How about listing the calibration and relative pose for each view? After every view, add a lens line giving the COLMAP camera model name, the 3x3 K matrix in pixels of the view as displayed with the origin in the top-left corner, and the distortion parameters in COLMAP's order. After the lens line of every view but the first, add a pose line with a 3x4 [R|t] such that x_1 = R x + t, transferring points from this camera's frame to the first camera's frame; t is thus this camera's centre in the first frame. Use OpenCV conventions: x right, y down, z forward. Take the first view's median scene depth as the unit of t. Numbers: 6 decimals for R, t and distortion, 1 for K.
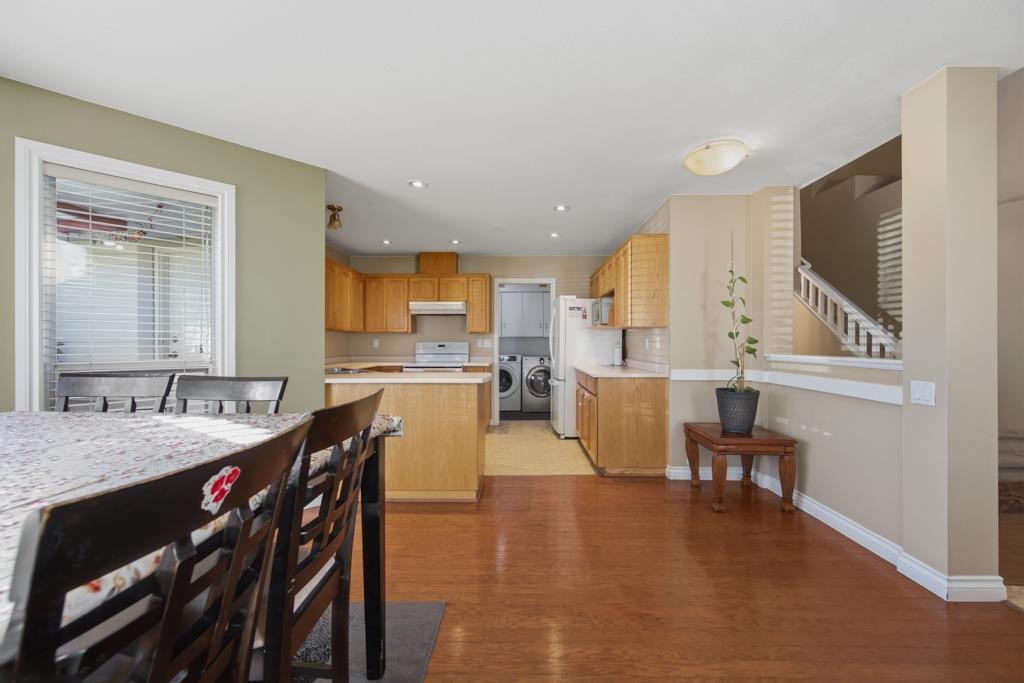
lens RADIAL K [[401.5, 0, 509.6], [0, 401.5, 344.9], [0, 0, 1]] dist [-0.001947, -0.000404]
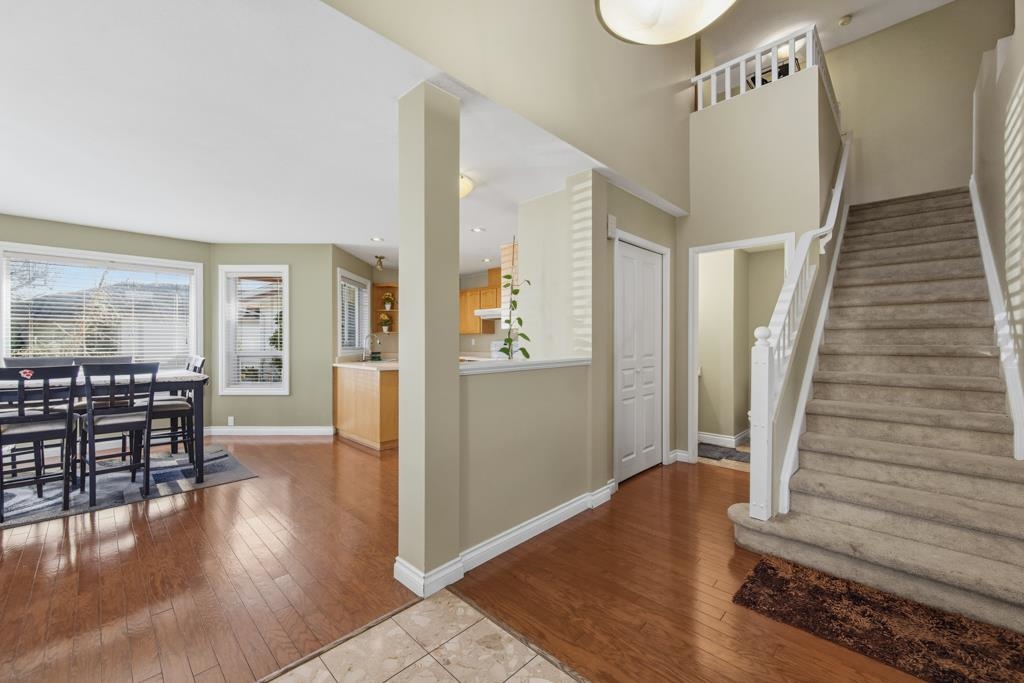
lens RADIAL K [[401.5, 0, 510.8], [0, 401.5, 342.3], [0, 0, 1]] dist [-0.001947, -0.000404]
pose [[0.733578, 0.004720, -0.679588, 0.719082], [-0.002781, 0.999988, 0.003944, -0.009278], [0.679599, -0.001003, 0.733583, 0.137123]]
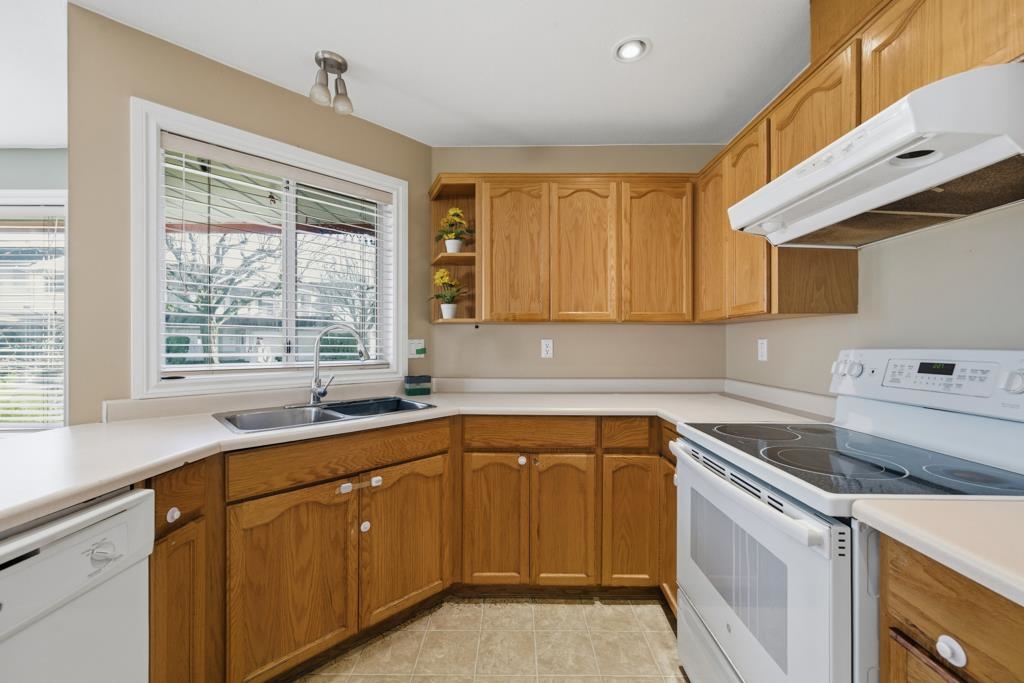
lens RADIAL K [[401.5, 0, 519.8], [0, 401.5, 344.8], [0, 0, 1]] dist [-0.001947, -0.000404]
pose [[0.021605, 0.006449, -0.999746, 0.026438], [-0.004382, 0.999970, 0.006355, -0.010966], [0.999757, 0.004243, 0.021633, 0.860135]]
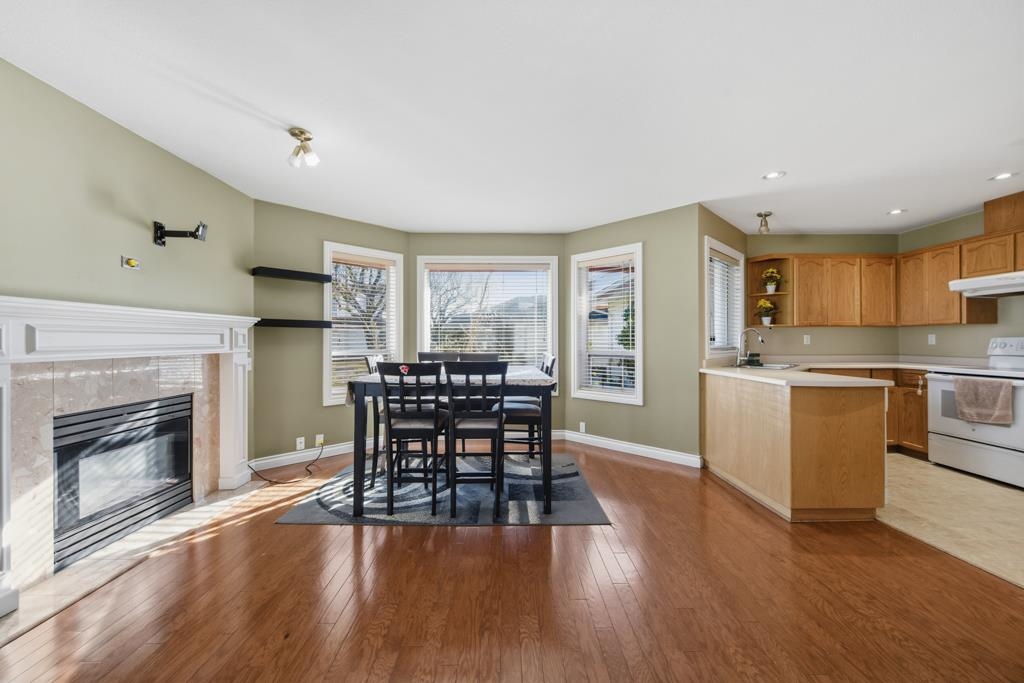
lens RADIAL K [[401.5, 0, 517.0], [0, 401.5, 339.5], [0, 0, 1]] dist [-0.001947, -0.000404]
pose [[0.044743, -0.002738, -0.998995, 0.428215], [-0.000573, 0.999996, -0.002766, -0.001447], [0.998998, 0.000696, 0.044741, 0.207719]]
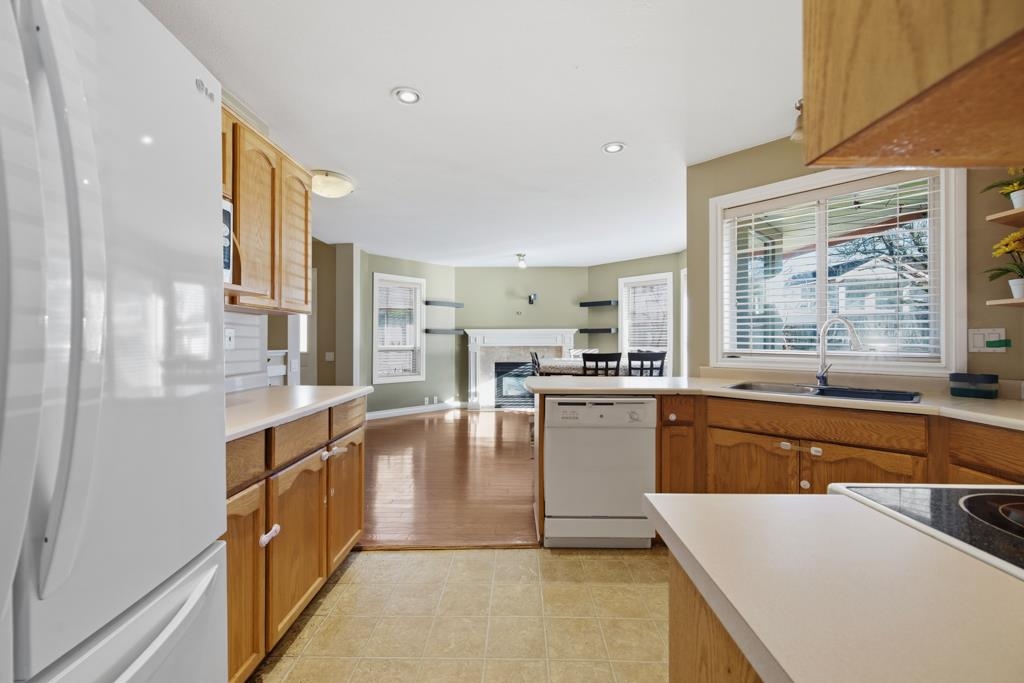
lens RADIAL K [[401.5, 0, 516.1], [0, 401.5, 341.4], [0, 0, 1]] dist [-0.001947, -0.000404]
pose [[-0.999650, 0.004216, -0.026110, -0.003730], [0.004056, 0.999973, 0.006187, -0.005849], [0.026136, 0.006079, -0.999640, 1.101858]]
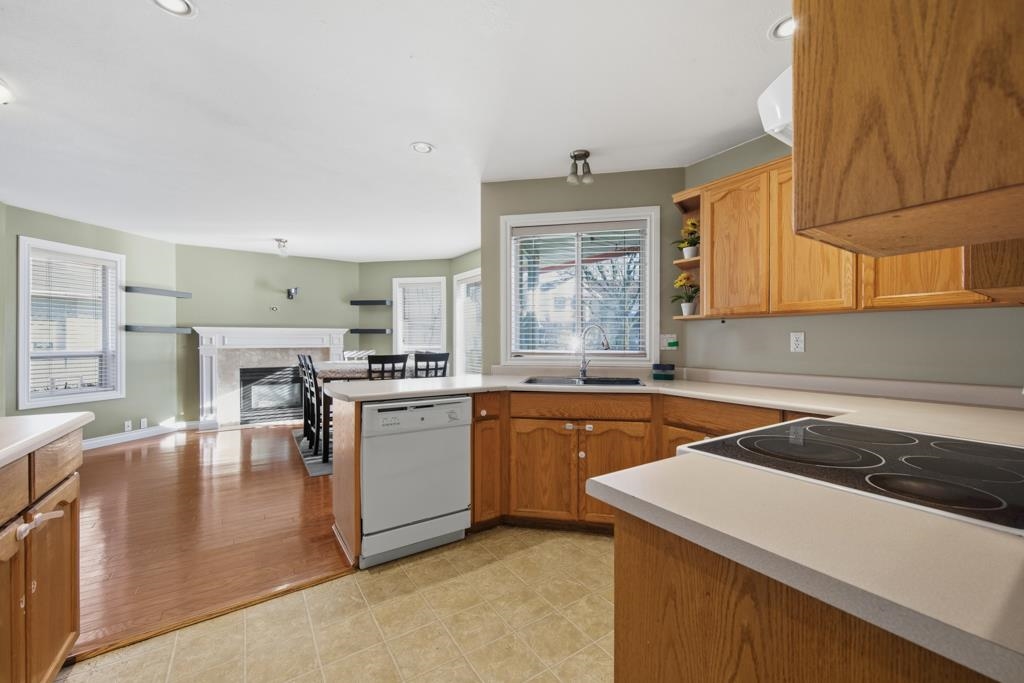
lens RADIAL K [[401.5, 0, 517.4], [0, 401.5, 345.8], [0, 0, 1]] dist [-0.001947, -0.000404]
pose [[-0.810270, 0.010552, -0.585962, 0.056768], [0.000728, 0.999855, 0.016998, -0.007256], [0.586057, 0.013346, -0.810160, 1.078874]]
